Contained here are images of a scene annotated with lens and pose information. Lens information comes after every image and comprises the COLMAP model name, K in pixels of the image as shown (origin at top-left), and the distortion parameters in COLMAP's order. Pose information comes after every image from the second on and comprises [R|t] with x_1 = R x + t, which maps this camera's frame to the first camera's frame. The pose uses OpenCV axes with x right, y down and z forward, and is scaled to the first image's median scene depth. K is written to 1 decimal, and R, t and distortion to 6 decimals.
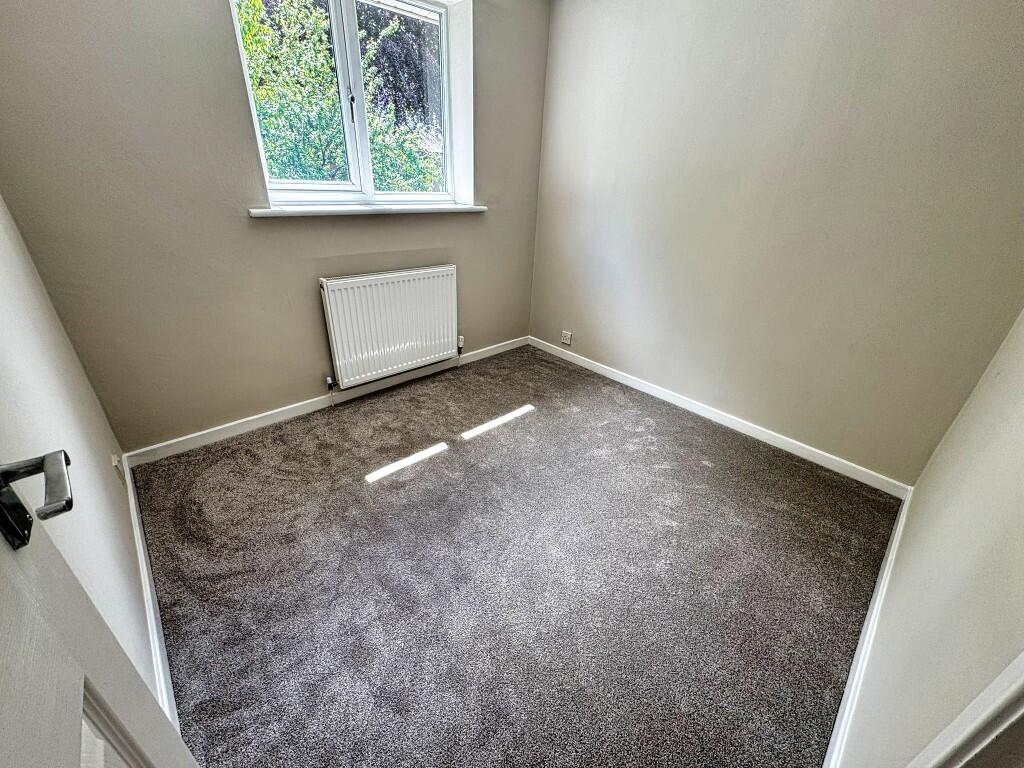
lens RADIAL K [[407.6, 0, 512.0], [0, 407.6, 384.0], [0, 0, 1]] dist [0.002208, 0.000091]
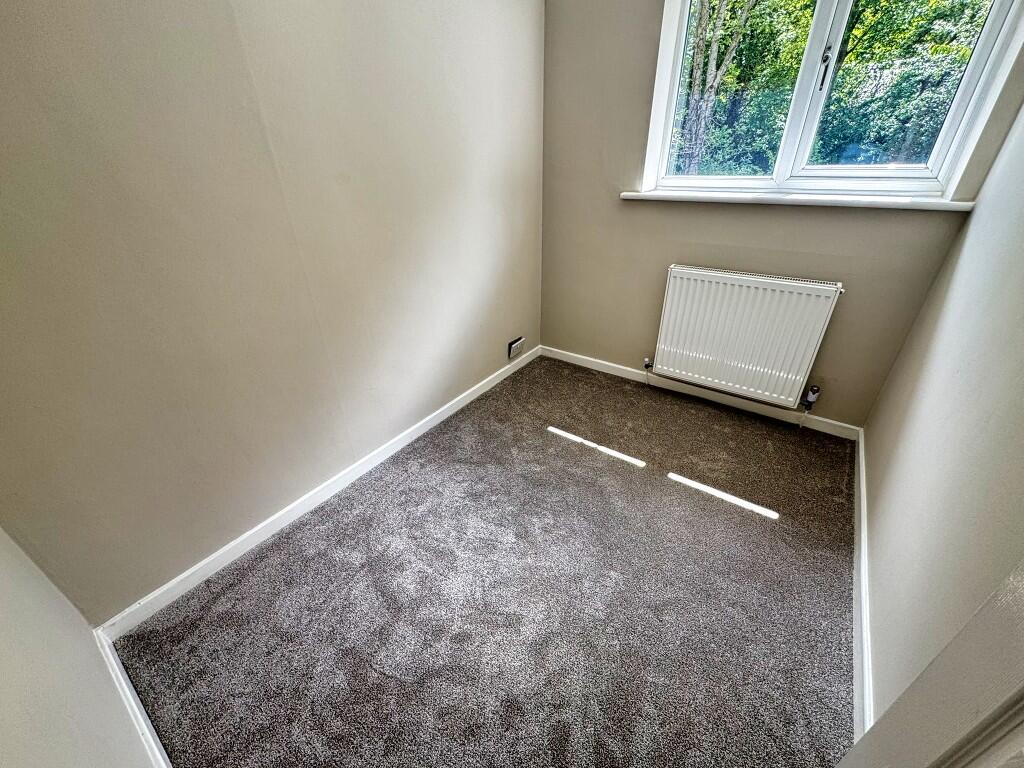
lens RADIAL K [[404.0, 0, 512.0], [0, 404.0, 384.0], [0, 0, 1]] dist [-0.017064, -0.000148]
pose [[0.193589, 0.439095, -0.877336, 0.421863], [-0.408866, 0.849003, 0.334696, -0.159587], [0.891825, 0.293920, 0.343889, 0.352343]]
